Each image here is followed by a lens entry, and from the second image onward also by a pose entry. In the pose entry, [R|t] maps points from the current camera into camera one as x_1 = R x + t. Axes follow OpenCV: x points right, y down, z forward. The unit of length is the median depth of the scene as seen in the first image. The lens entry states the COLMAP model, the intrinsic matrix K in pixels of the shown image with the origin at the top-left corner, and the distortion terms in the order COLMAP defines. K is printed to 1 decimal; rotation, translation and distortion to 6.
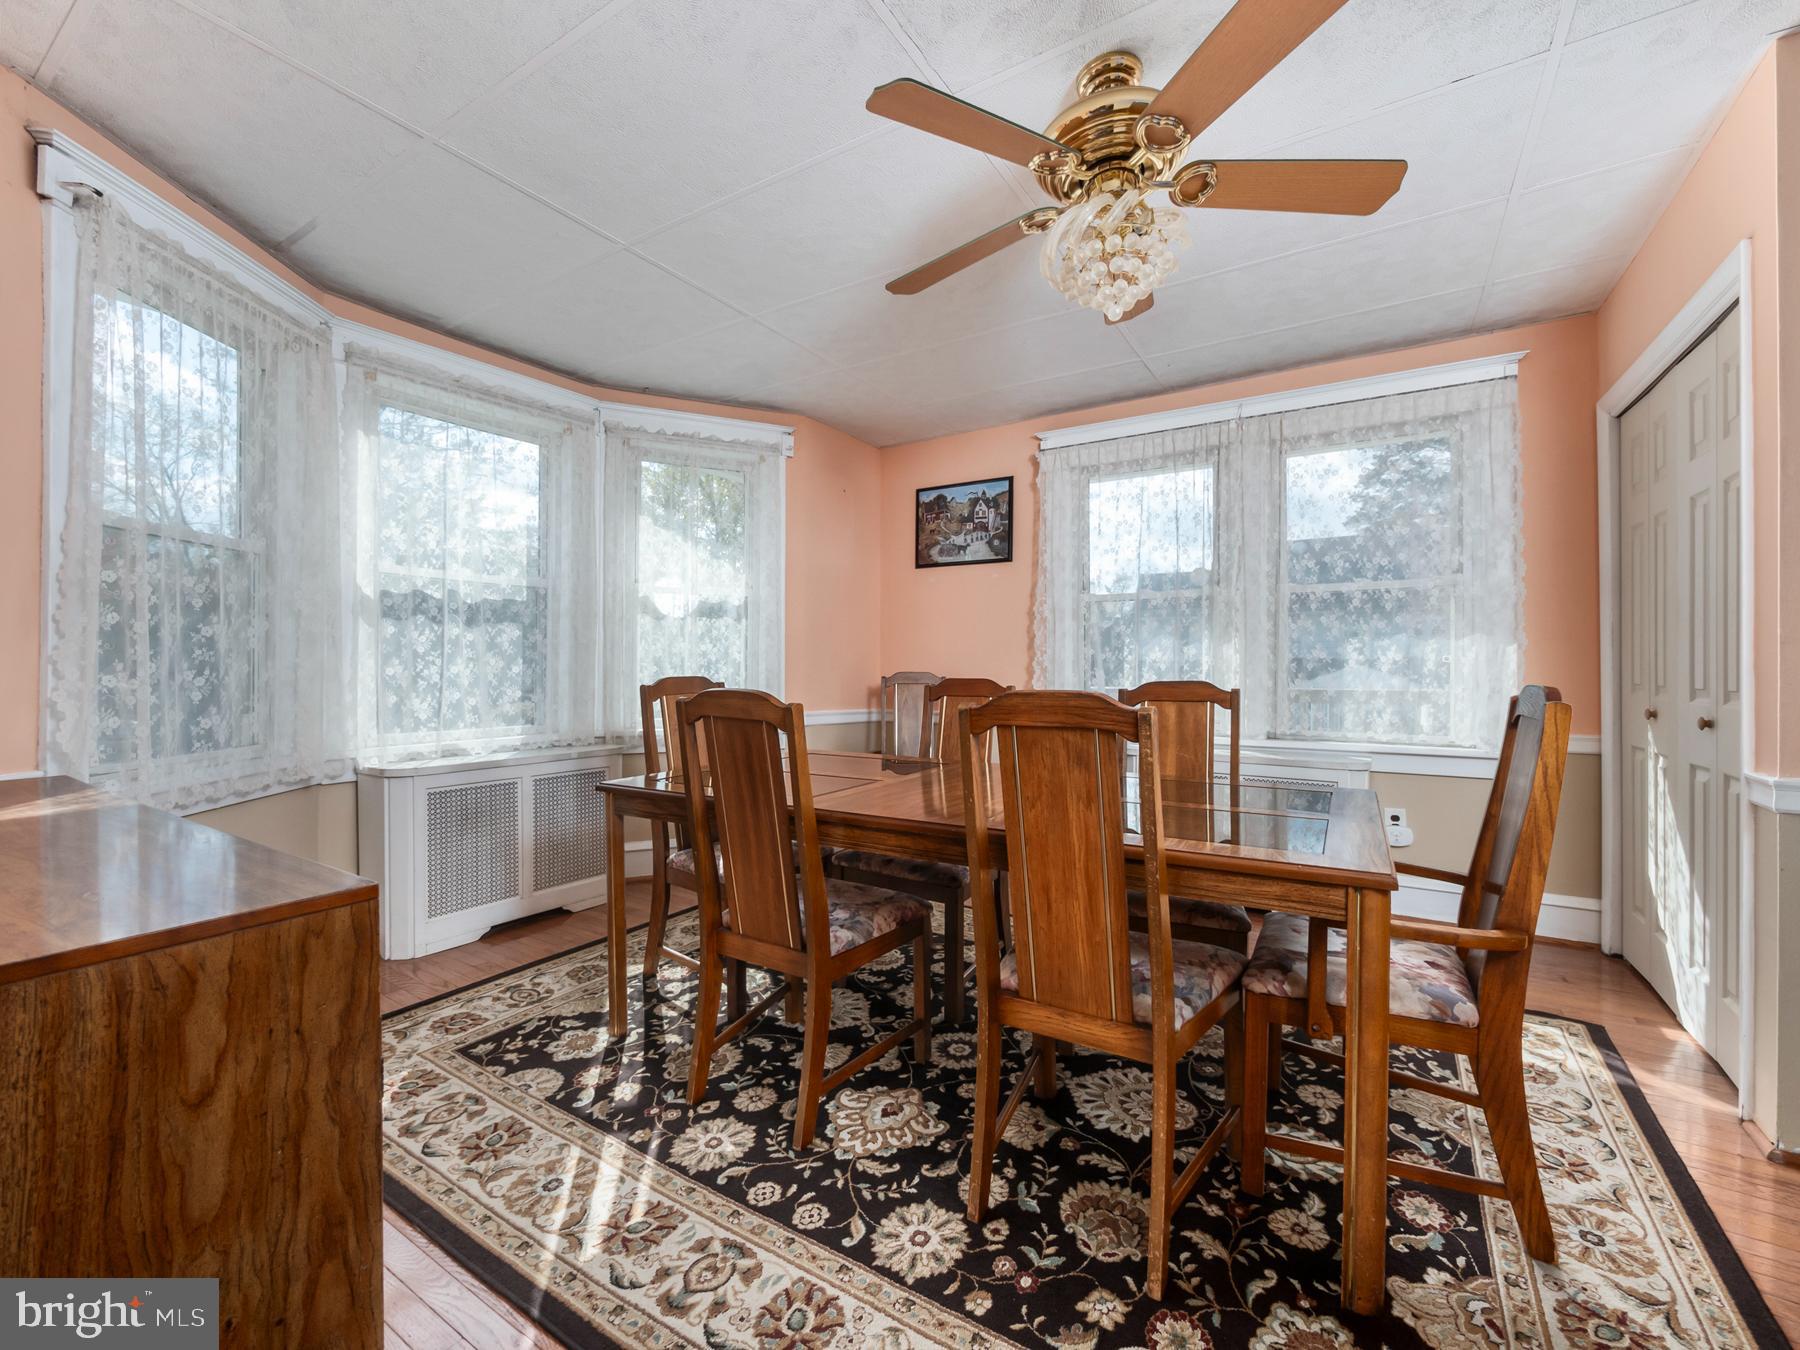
lens RADIAL K [[759.0, 0, 894.9], [0, 759.0, 665.1], [0, 0, 1]] dist [-0.005293, -0.000017]
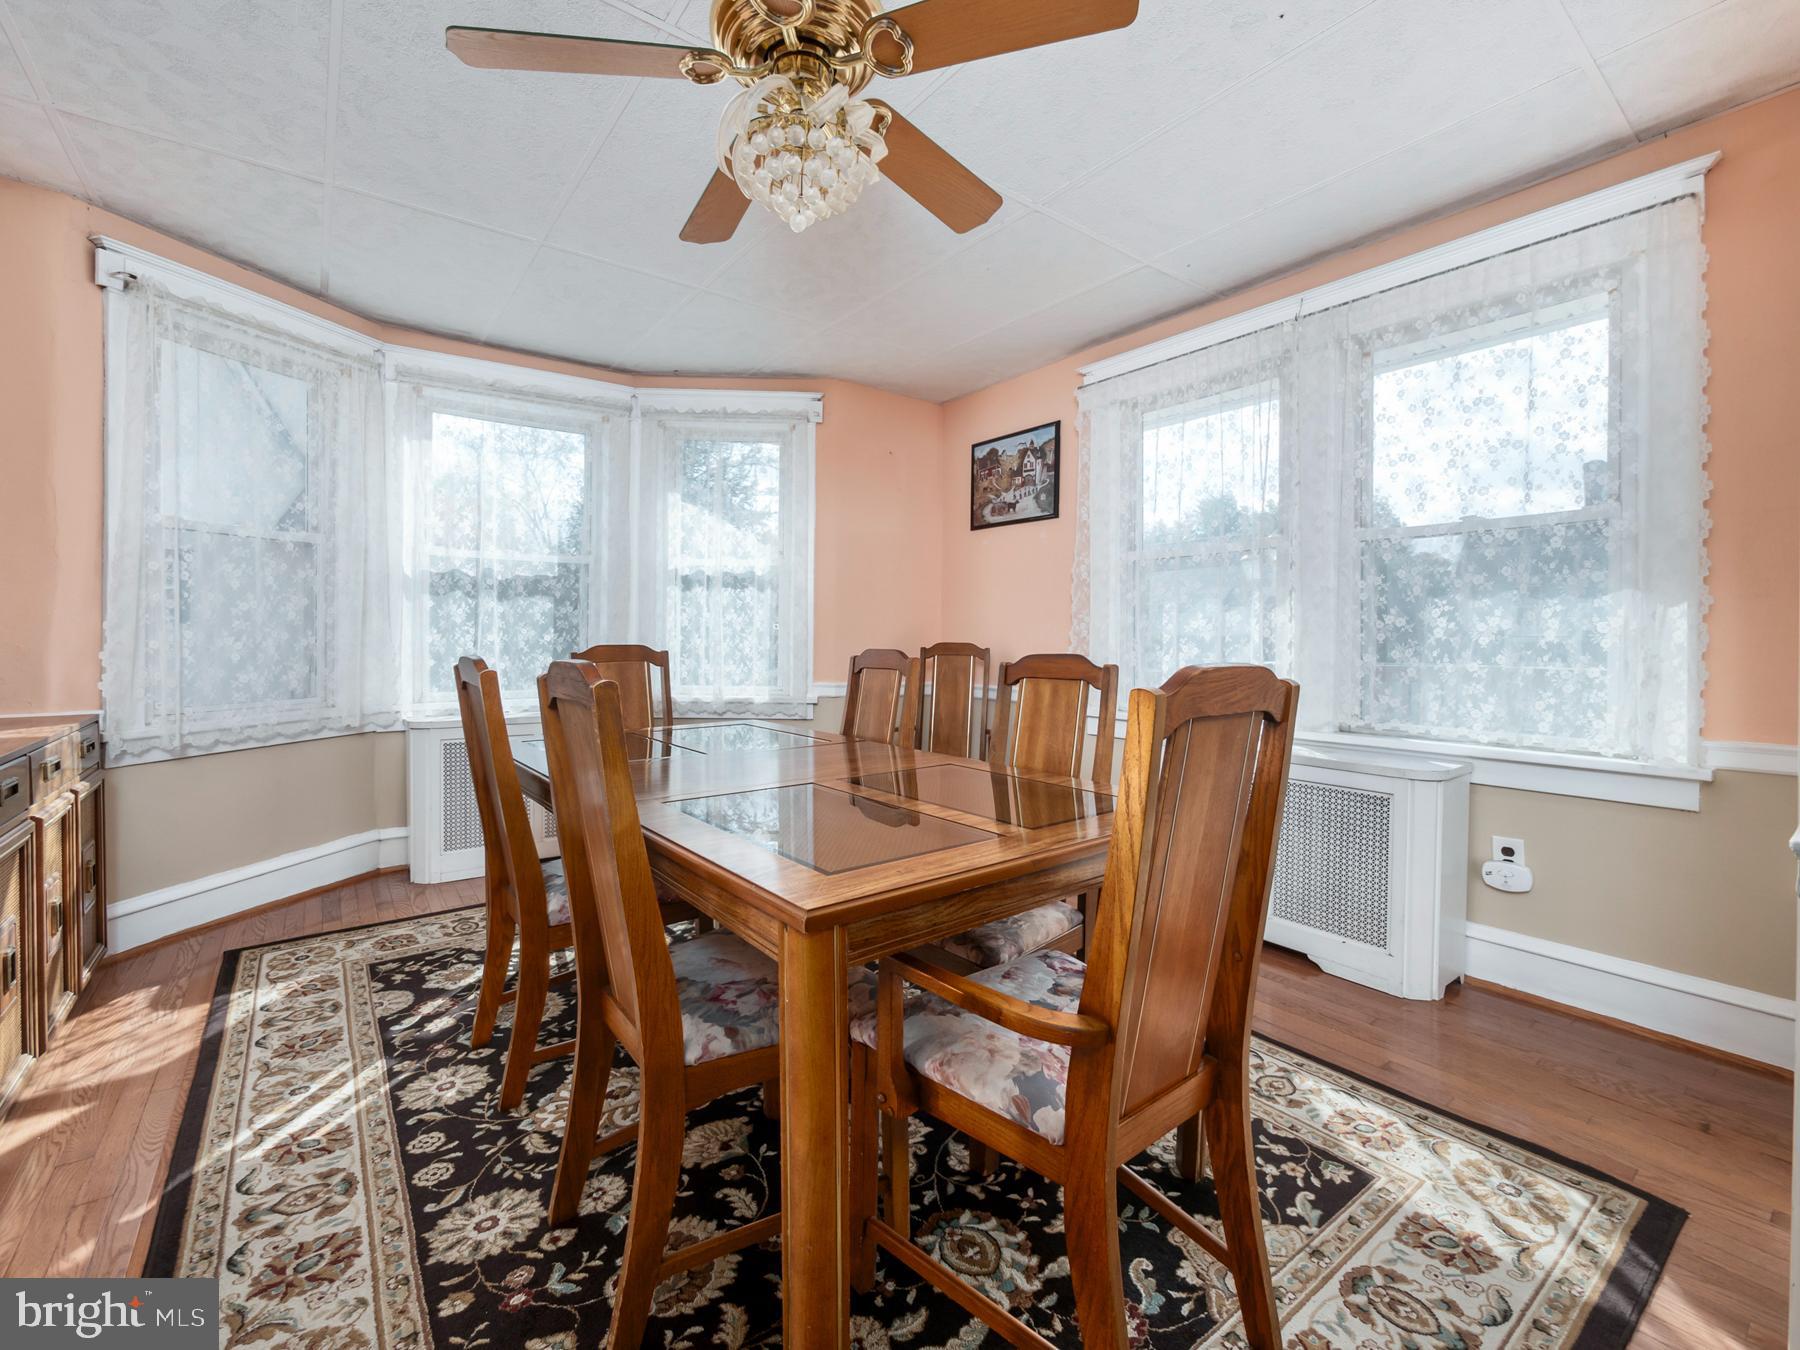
lens RADIAL K [[774.6, 0, 895.6], [0, 774.6, 640.3], [0, 0, 1]] dist [-0.005316, -0.000023]
pose [[0.933241, 0.004252, -0.359226, 0.425443], [-0.002612, 0.999984, 0.005051, 0.002306], [0.359242, -0.003776, 0.933237, 0.131815]]
